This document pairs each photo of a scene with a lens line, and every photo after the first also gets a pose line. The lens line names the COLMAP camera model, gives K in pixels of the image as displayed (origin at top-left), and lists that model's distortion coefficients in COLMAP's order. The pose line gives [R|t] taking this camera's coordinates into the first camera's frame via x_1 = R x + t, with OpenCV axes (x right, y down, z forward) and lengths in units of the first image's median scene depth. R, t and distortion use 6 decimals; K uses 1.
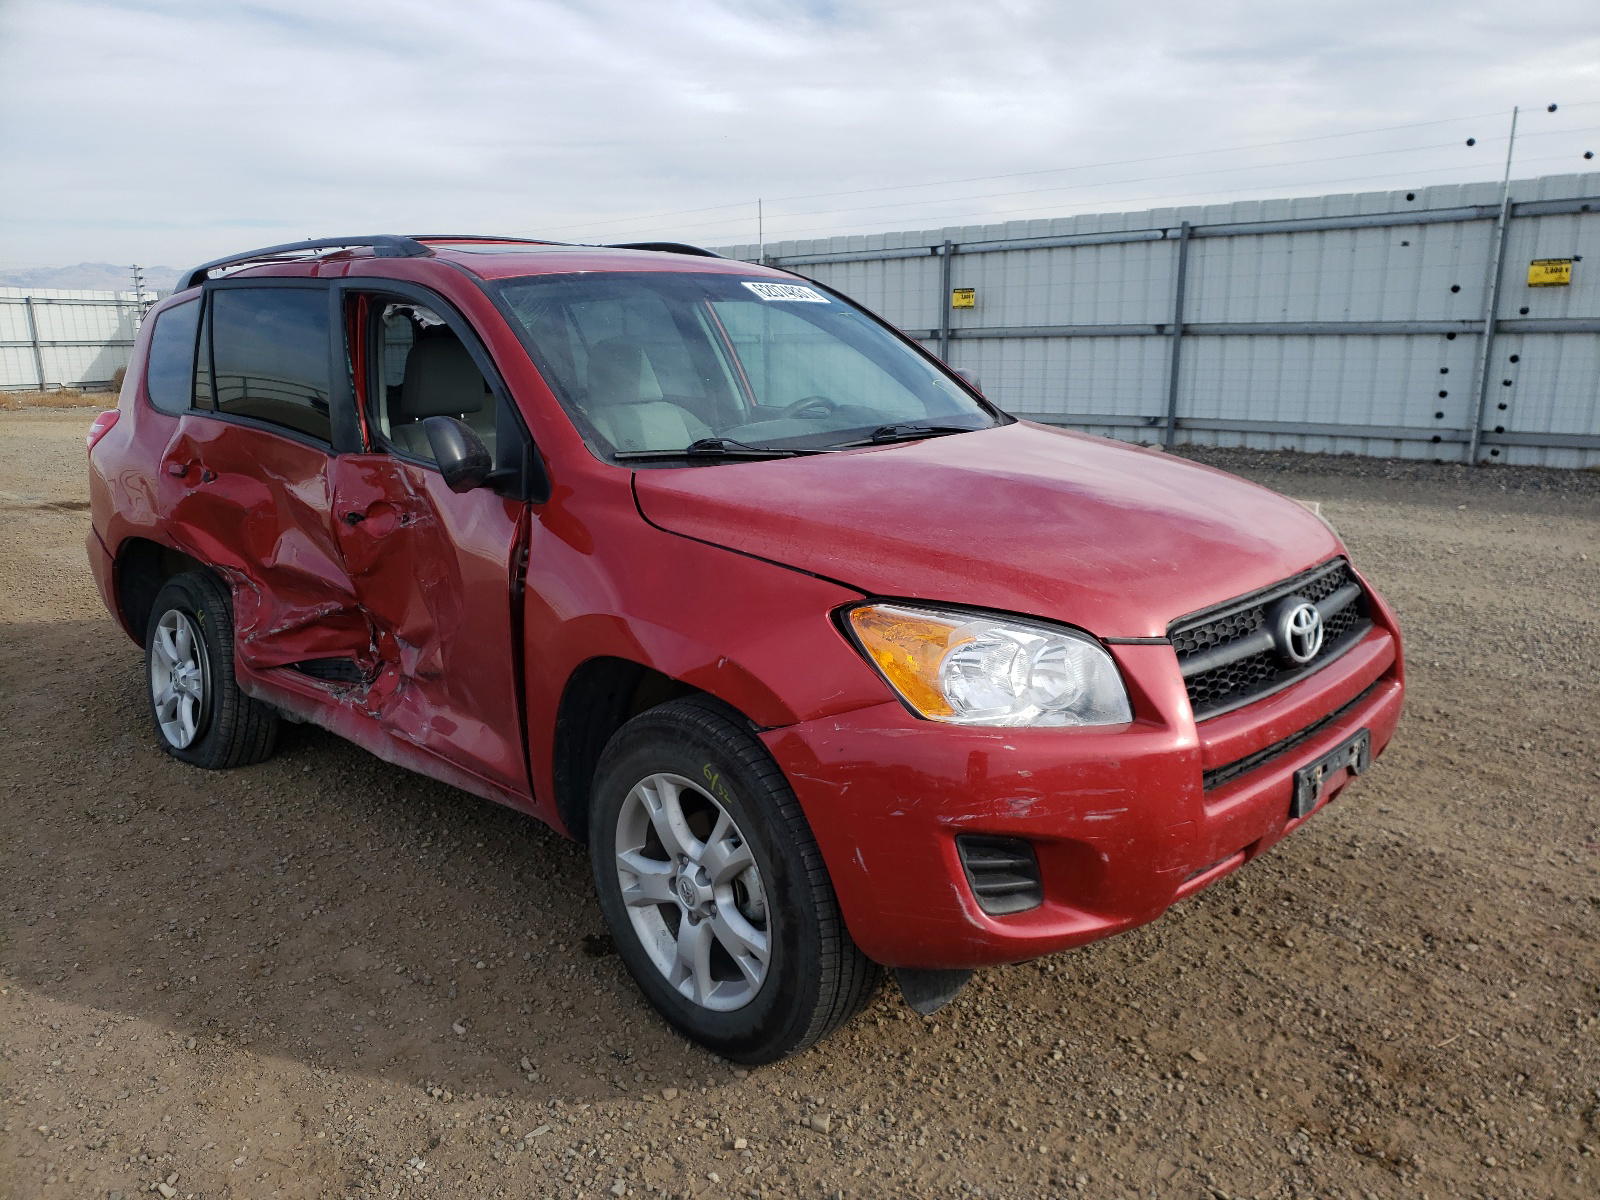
lens RADIAL K [[1210.7, 0, 800.0], [0, 1210.7, 600.0], [0, 0, 1]] dist [0.007758, 0.003741]
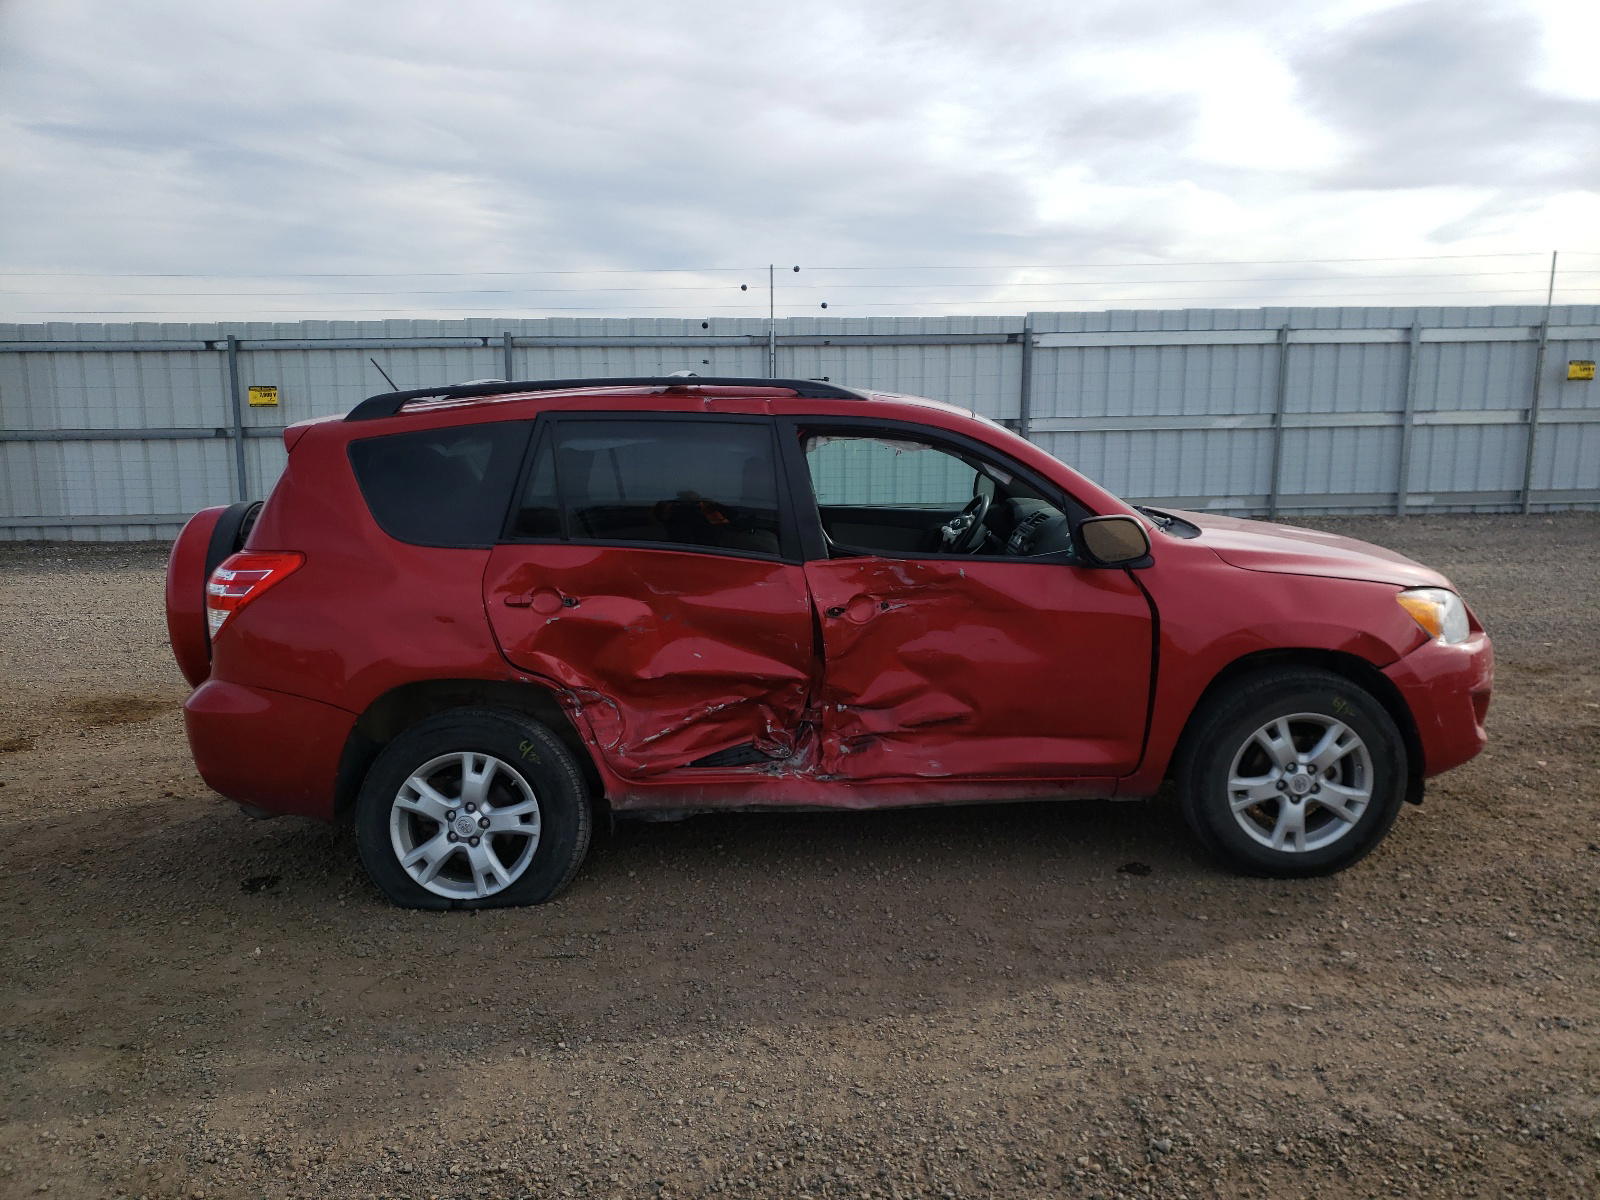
lens RADIAL K [[1210.7, 0, 800.0], [0, 1210.7, 600.0], [0, 0, 1]] dist [0.007758, 0.003741]
pose [[0.715531, -0.106356, 0.690437, -1.056548], [0.155000, 0.987878, -0.008459, -0.064546], [-0.681168, 0.113071, 0.723343, 0.135643]]
